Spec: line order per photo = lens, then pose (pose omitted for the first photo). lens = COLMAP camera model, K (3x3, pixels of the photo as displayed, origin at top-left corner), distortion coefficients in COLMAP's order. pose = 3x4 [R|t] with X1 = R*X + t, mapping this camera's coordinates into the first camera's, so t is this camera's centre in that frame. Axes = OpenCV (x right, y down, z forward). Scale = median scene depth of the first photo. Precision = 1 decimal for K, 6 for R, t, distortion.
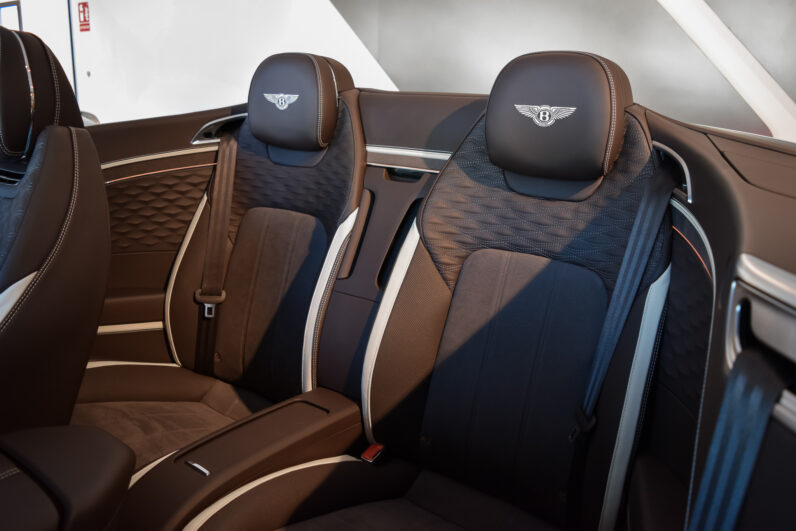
lens RADIAL K [[626.9, 0, 395.6], [0, 626.9, 261.9], [0, 0, 1]] dist [-0.078715, 0.013056]
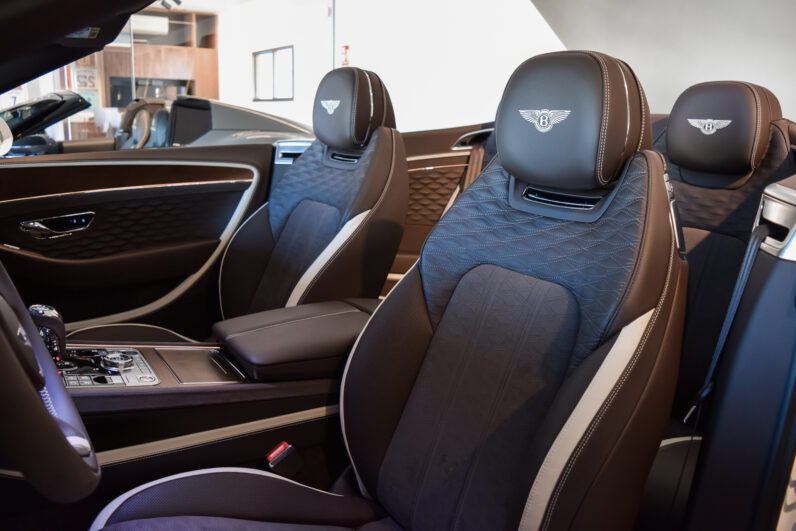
lens RADIAL K [[626.9, 0, 396.6], [0, 626.9, 261.2], [0, 0, 1]] dist [-0.078715, 0.013056]
pose [[0.940697, 0.074992, -0.330856, 0.043475], [-0.093385, 0.994825, -0.040027, 0.146401], [0.326142, 0.068550, 0.942832, -0.399973]]
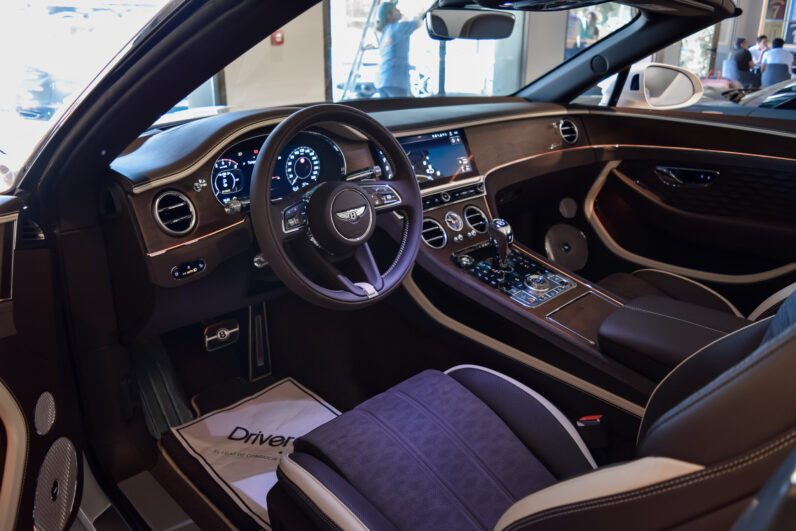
lens RADIAL K [[626.9, 0, 392.7], [0, 626.9, 263.4], [0, 0, 1]] dist [-0.078715, 0.013056]
pose [[-0.150857, 0.327096, -0.932872, 0.439922], [-0.281317, 0.890450, 0.357713, -0.056915], [0.947683, 0.316397, -0.042313, 0.070315]]
